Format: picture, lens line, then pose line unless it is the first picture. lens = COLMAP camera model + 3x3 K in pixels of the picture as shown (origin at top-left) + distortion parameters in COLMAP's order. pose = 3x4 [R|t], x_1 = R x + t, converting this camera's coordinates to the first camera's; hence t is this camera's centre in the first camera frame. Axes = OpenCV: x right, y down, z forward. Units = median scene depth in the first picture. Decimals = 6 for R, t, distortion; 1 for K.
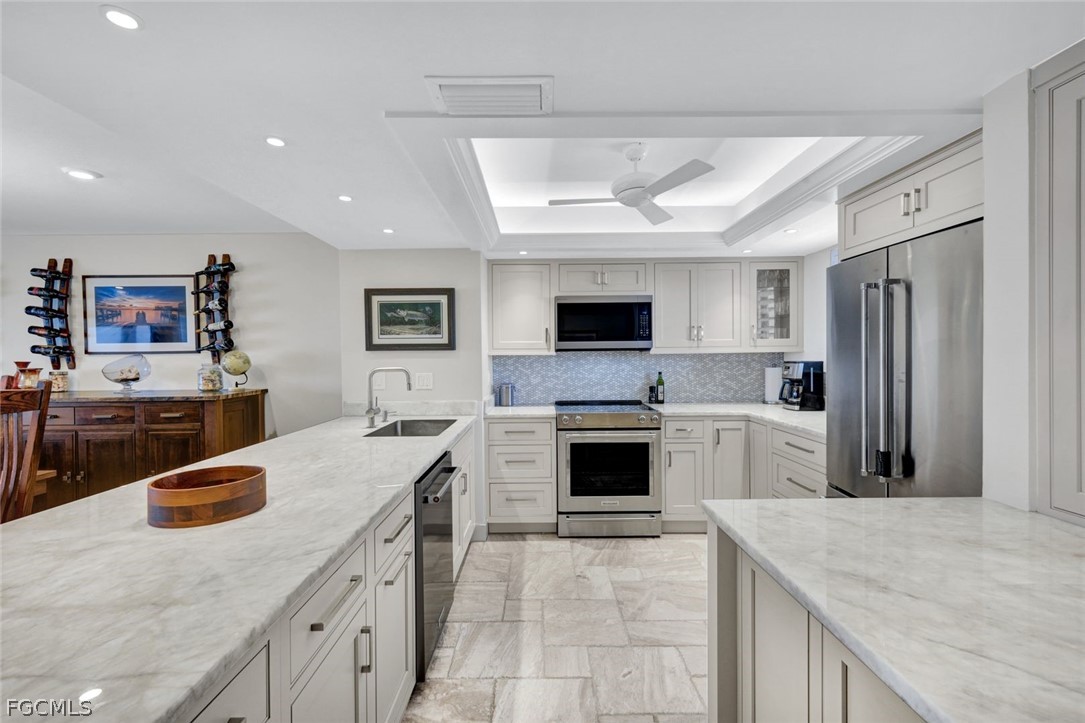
lens RADIAL K [[468.3, 0, 542.7], [0, 468.3, 358.4], [0, 0, 1]] dist [-0.001749, -0.000190]
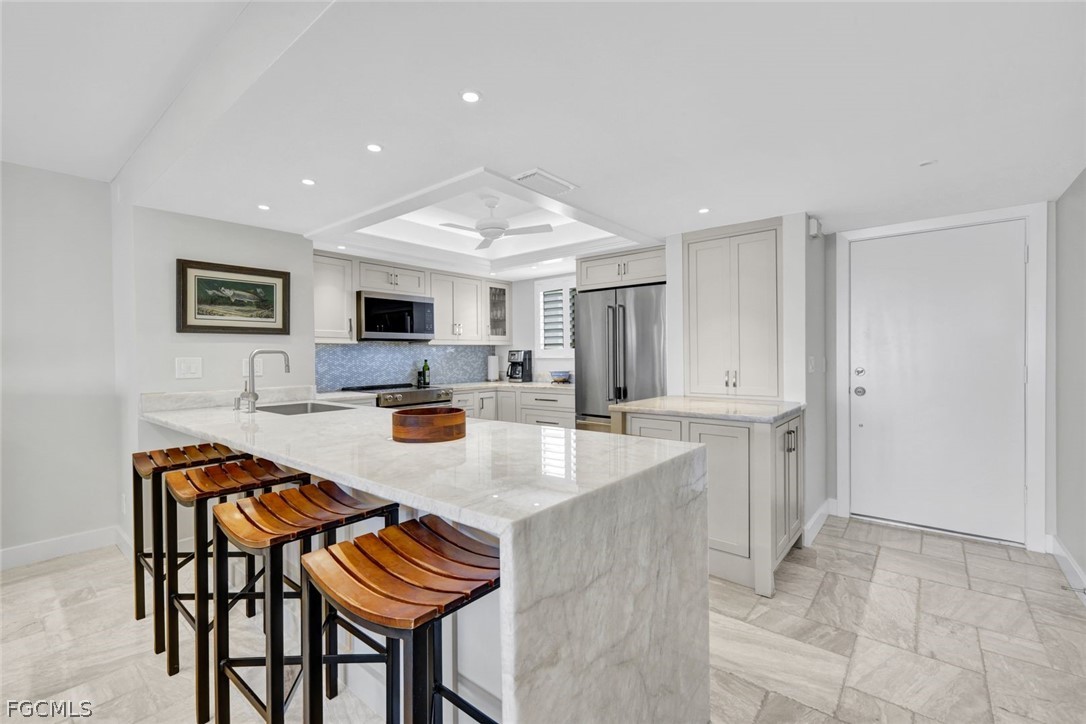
lens RADIAL K [[468.8, 0, 545.4], [0, 468.8, 359.7], [0, 0, 1]] dist [-0.001749, -0.000190]
pose [[0.641684, -0.005903, 0.766947, -0.578292], [0.013082, 0.999909, -0.003249, 0.043017], [-0.766858, 0.012118, 0.641702, -0.048204]]
